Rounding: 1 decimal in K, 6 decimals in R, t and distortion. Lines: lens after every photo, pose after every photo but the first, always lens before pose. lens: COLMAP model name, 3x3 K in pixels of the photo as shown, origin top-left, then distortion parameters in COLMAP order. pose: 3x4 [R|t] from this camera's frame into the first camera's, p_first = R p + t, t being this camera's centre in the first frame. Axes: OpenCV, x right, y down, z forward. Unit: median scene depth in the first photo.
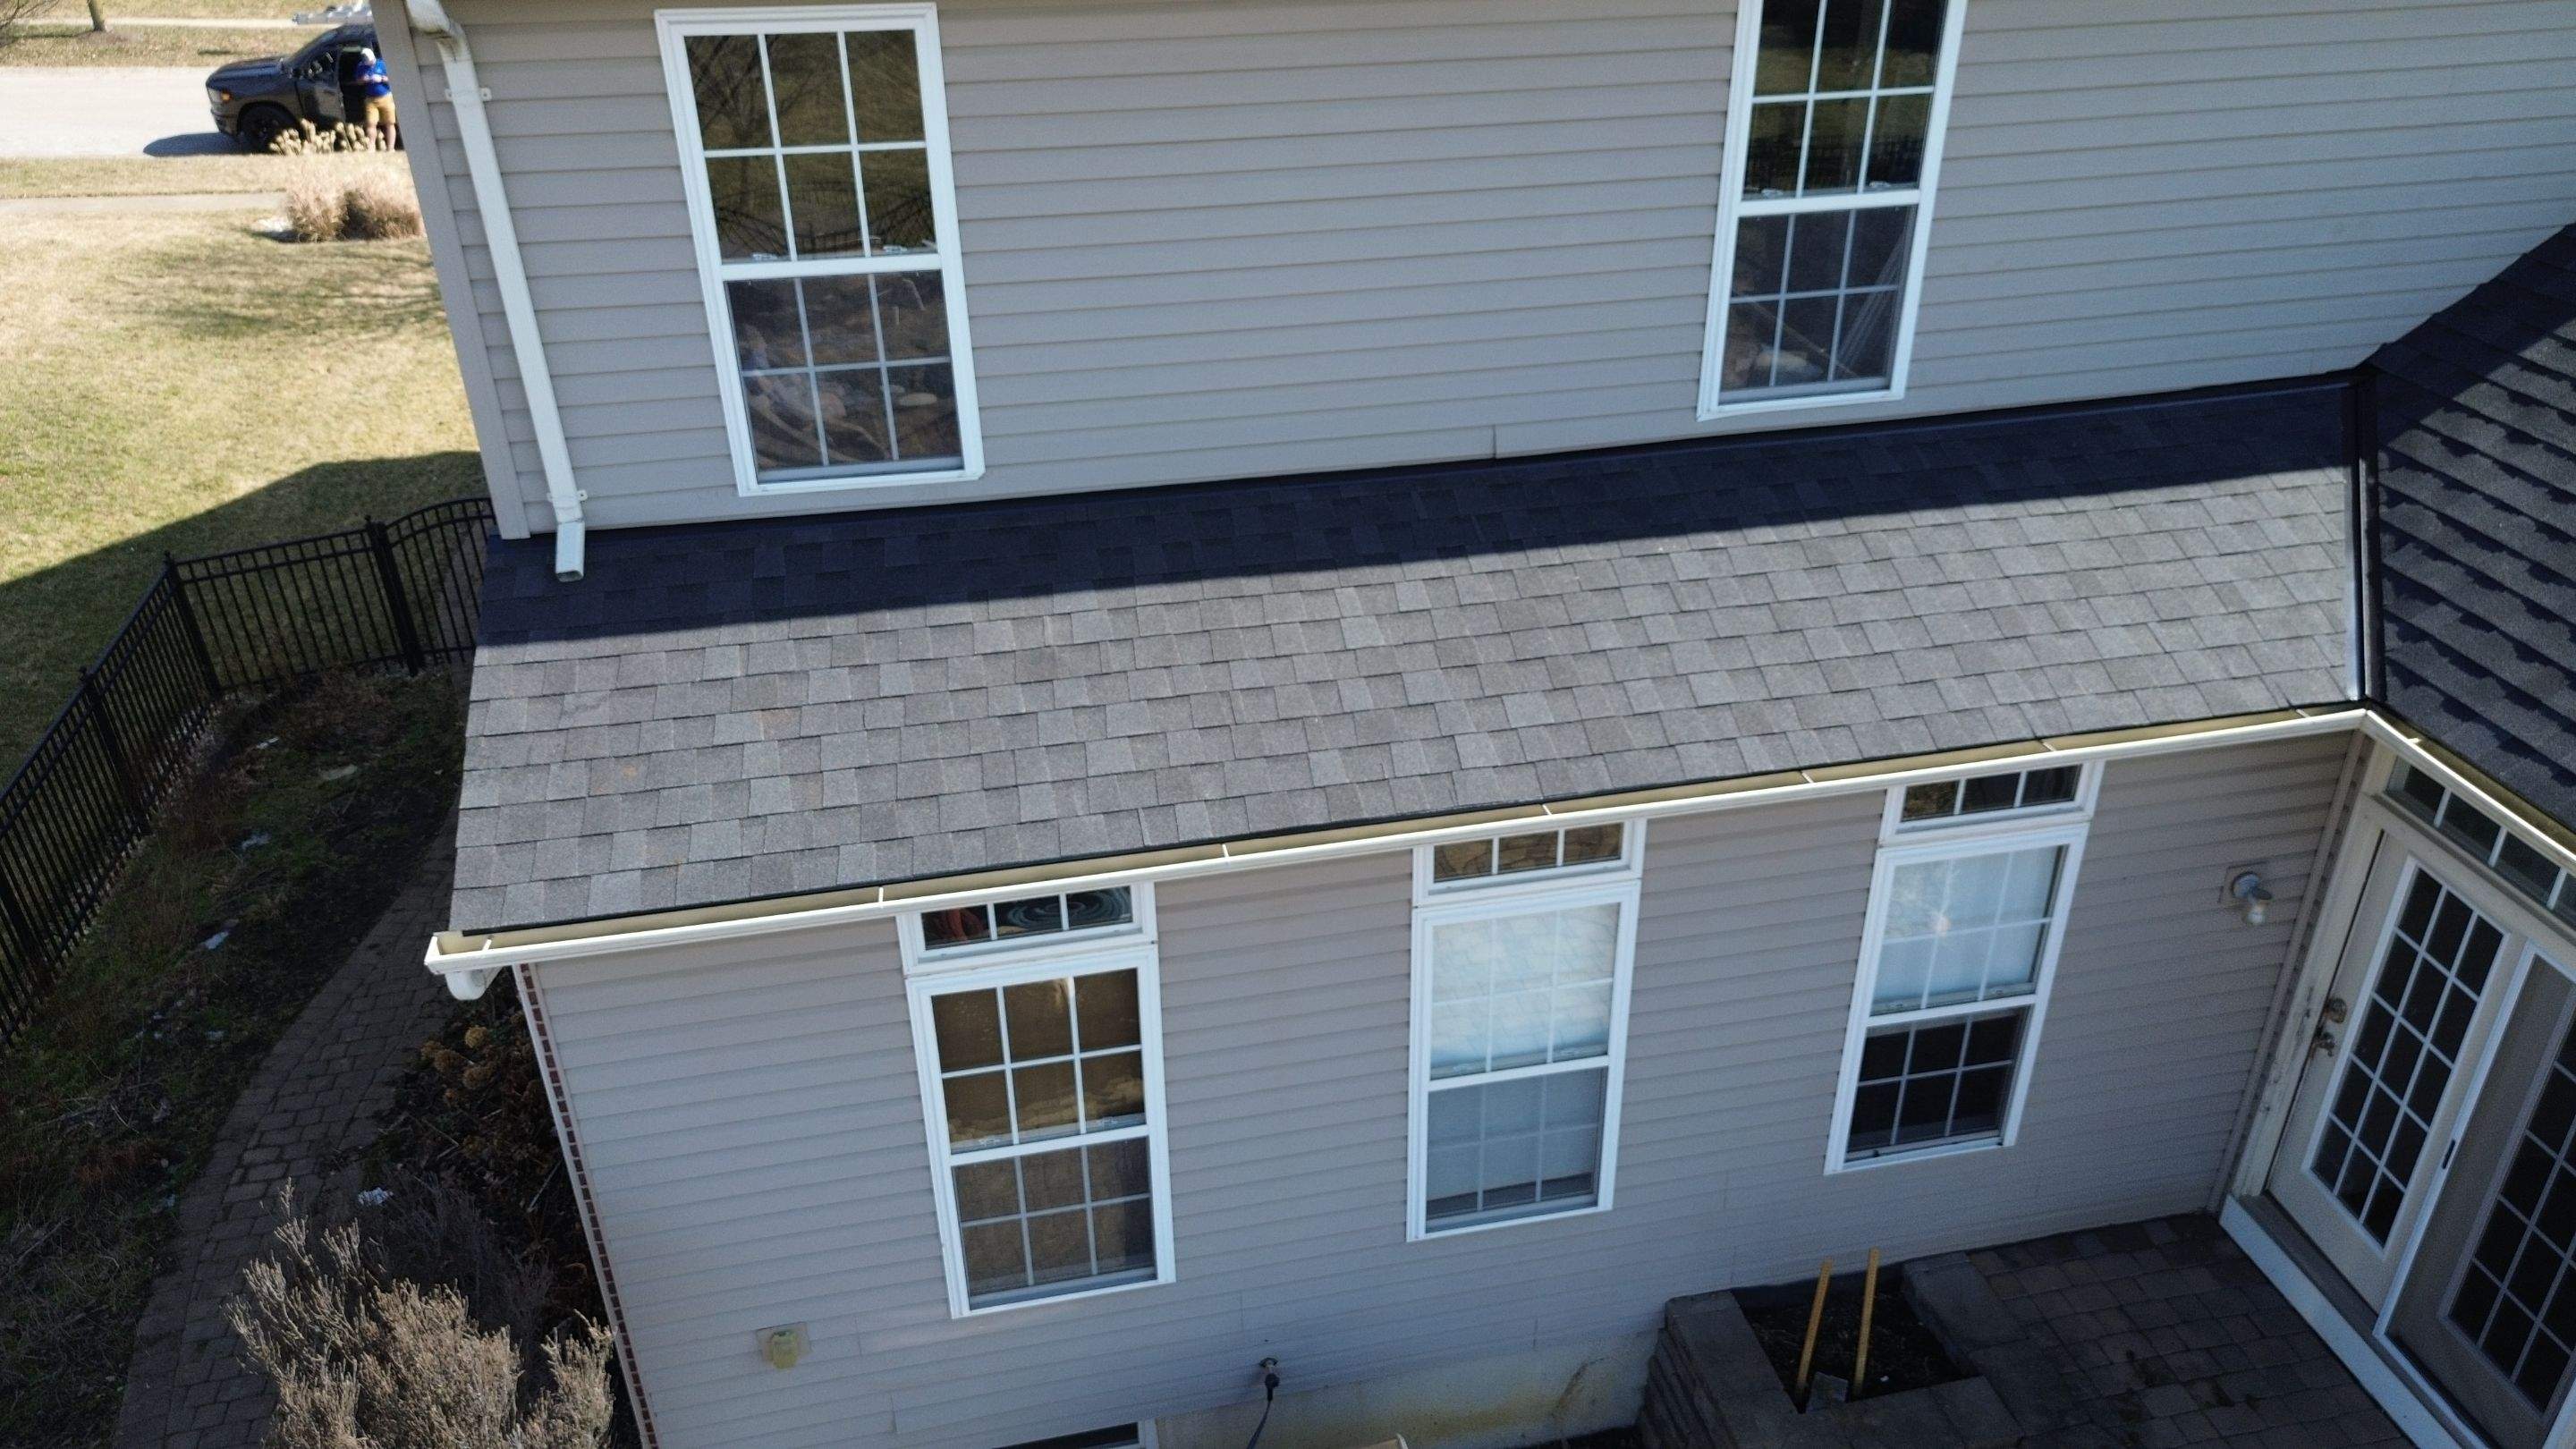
lens RADIAL K [[1807.0, 0, 1282.7], [0, 1807.0, 729.9], [0, 0, 1]] dist [0.012163, -0.008289]
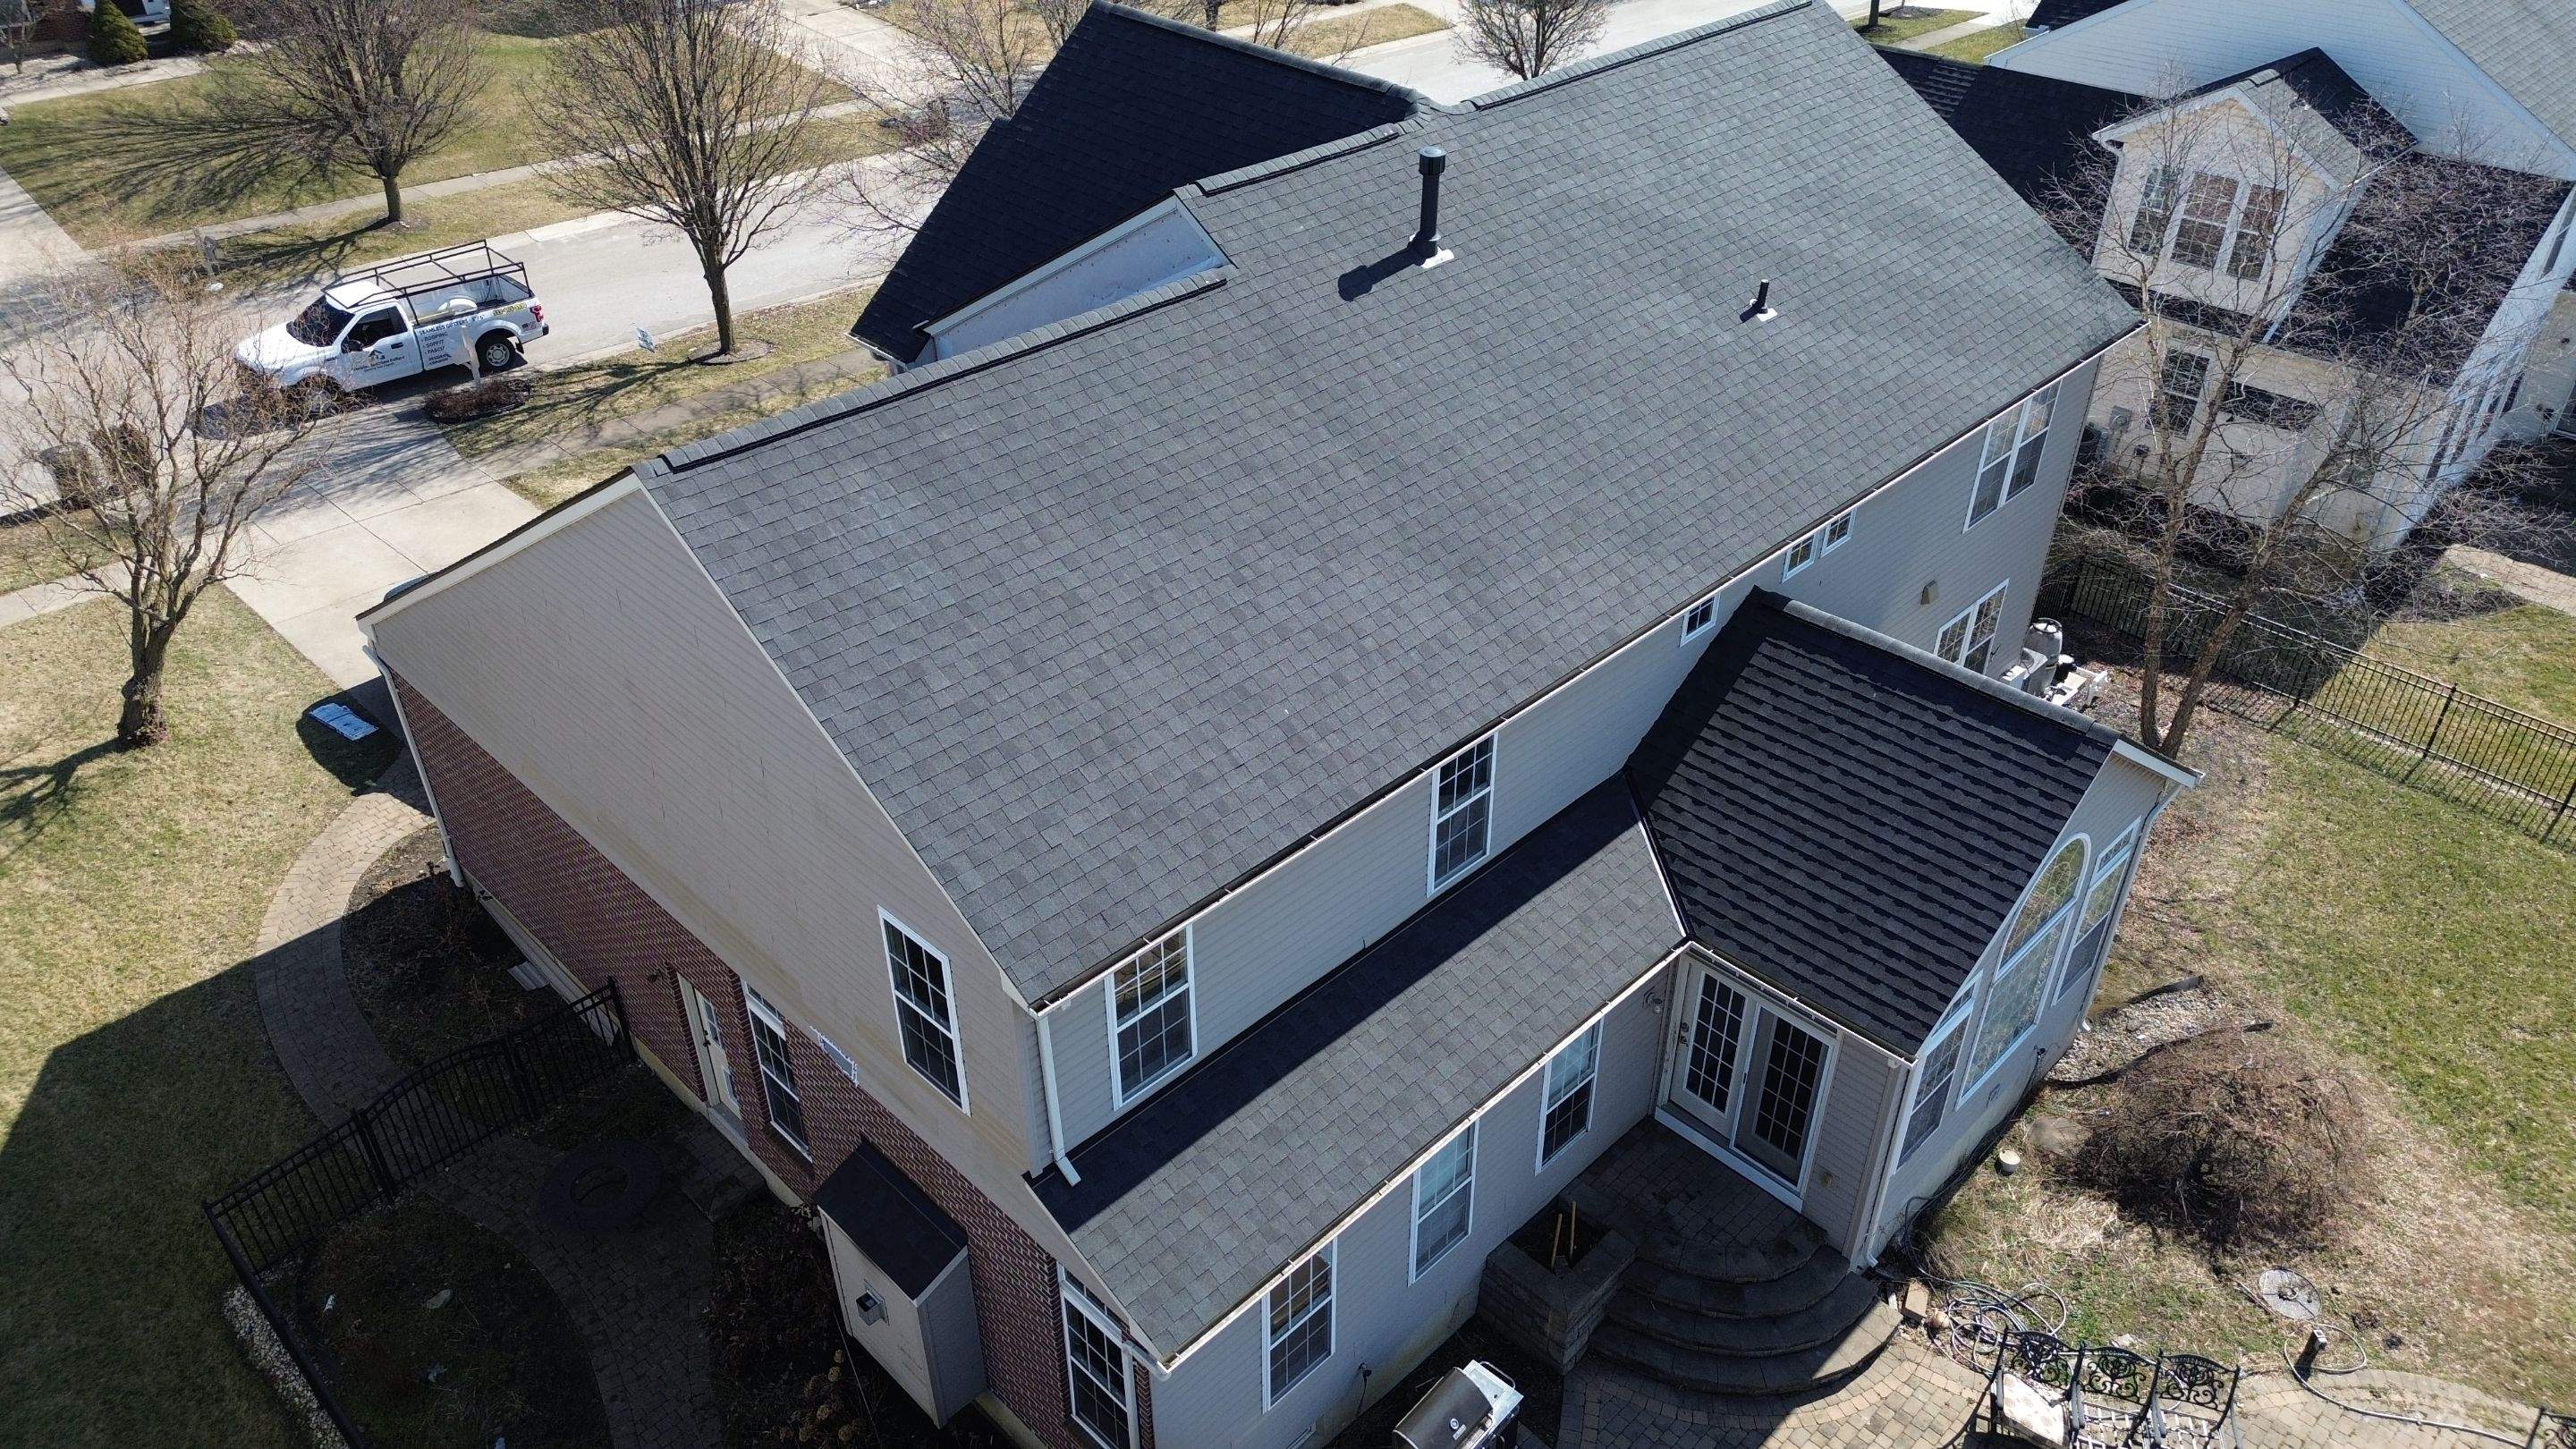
lens RADIAL K [[1807.0, 0, 1287.7], [0, 1807.0, 718.4], [0, 0, 1]] dist [0.012163, -0.008289]
pose [[0.827490, -0.298314, 0.475677, -0.960659], [0.259917, 0.954465, 0.146425, -0.792671], [-0.497698, 0.002471, 0.867347, -0.909723]]
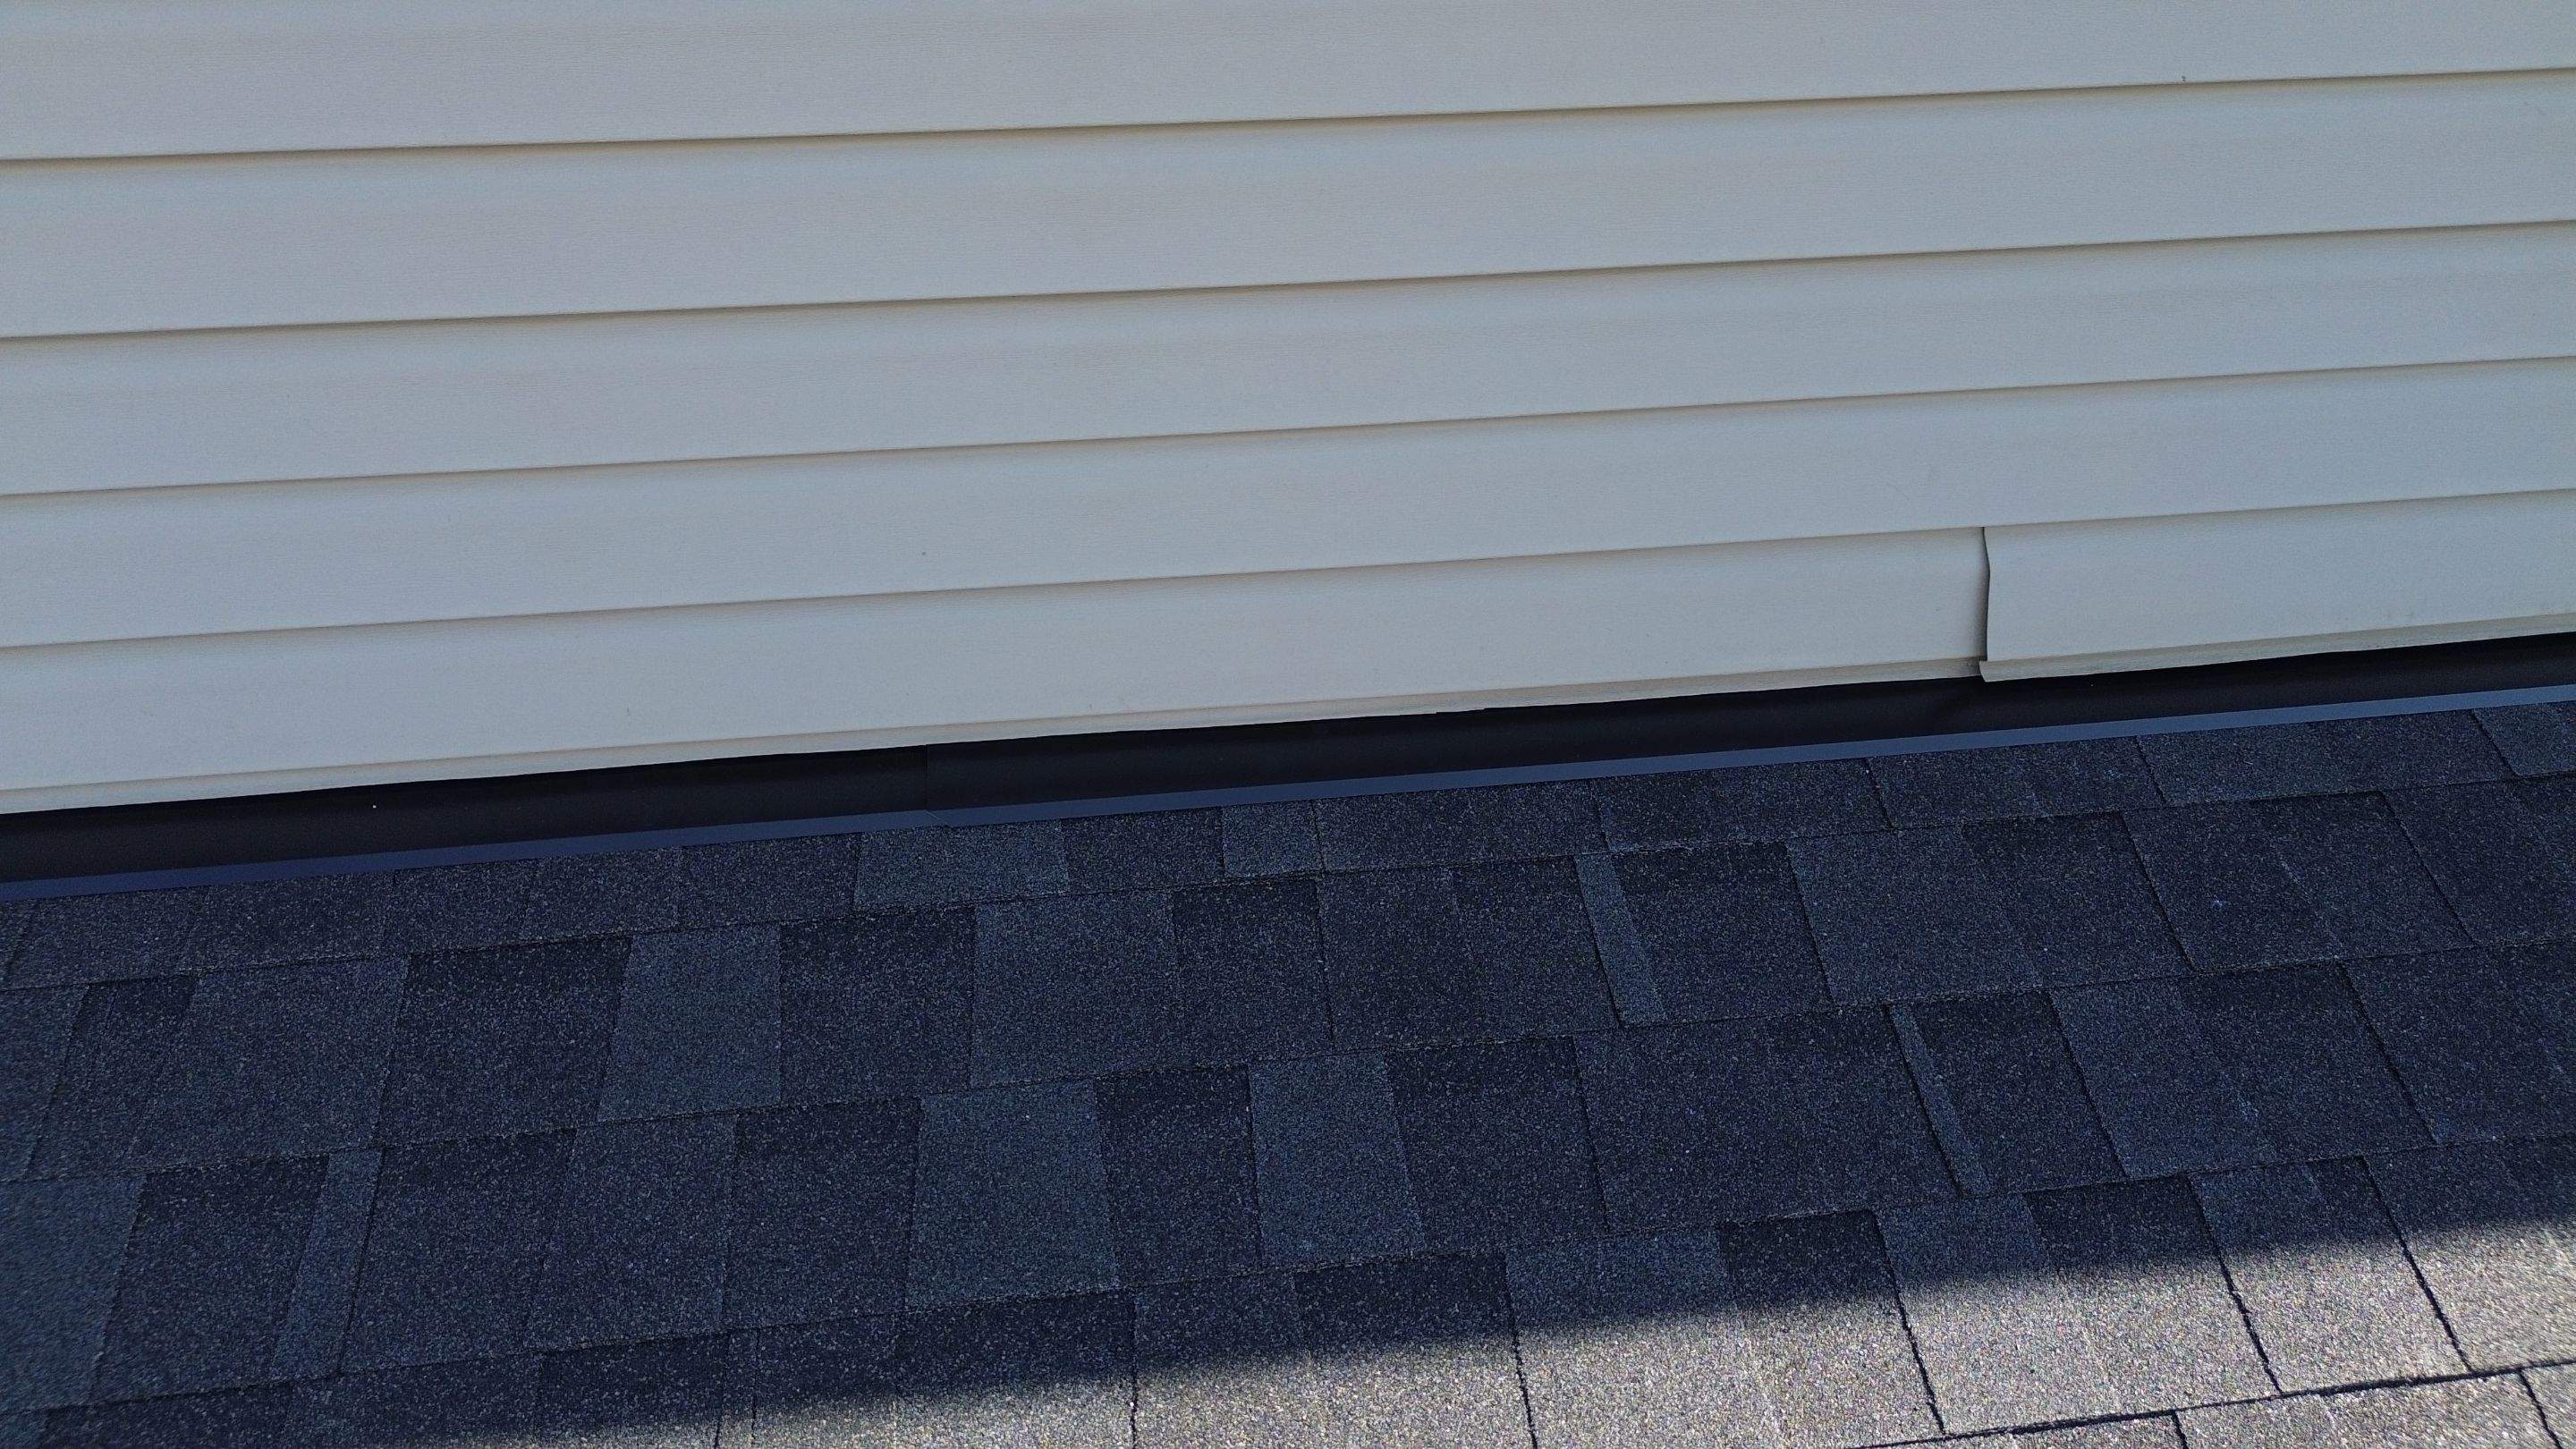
lens RADIAL K [[1807.0, 0, 1289.6], [0, 1807.0, 727.7], [0, 0, 1]] dist [0.012163, -0.008289]
pose [[0.998124, 0.028860, -0.053999, 0.049796], [-0.030251, 0.999227, -0.025125, -0.139812], [0.053232, 0.026711, 0.998225, 0.799756]]
